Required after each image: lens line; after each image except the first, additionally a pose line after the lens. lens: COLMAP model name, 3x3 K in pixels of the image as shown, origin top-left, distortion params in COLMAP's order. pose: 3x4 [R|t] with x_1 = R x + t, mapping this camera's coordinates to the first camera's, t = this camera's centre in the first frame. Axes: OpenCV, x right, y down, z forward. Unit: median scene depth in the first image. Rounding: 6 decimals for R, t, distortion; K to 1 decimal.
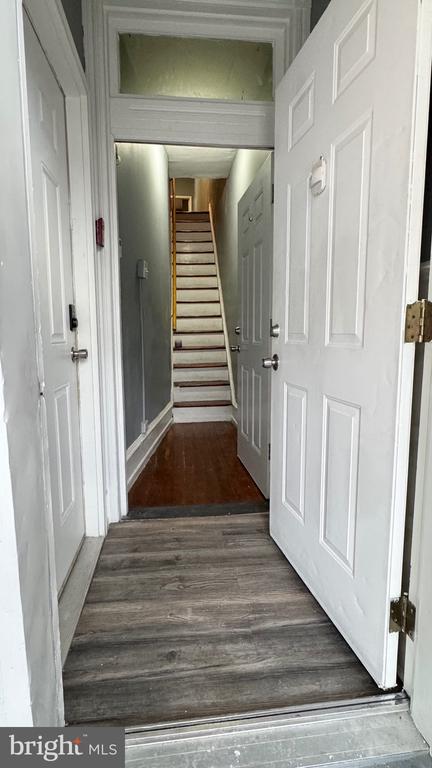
lens RADIAL K [[402.3, 0, 216.0], [0, 402.3, 384.0], [0, 0, 1]] dist [-0.002971, -0.000559]
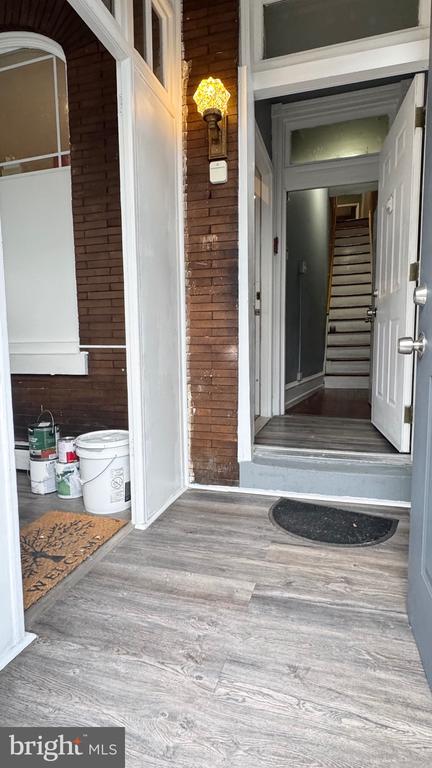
lens RADIAL K [[402.3, 0, 216.0], [0, 402.3, 384.0], [0, 0, 1]] dist [-0.002971, -0.000559]
pose [[0.917590, 0.038159, -0.395693, 0.081649], [-0.046755, 0.998833, -0.012098, 0.112979], [0.394769, 0.029602, 0.918303, -0.300705]]
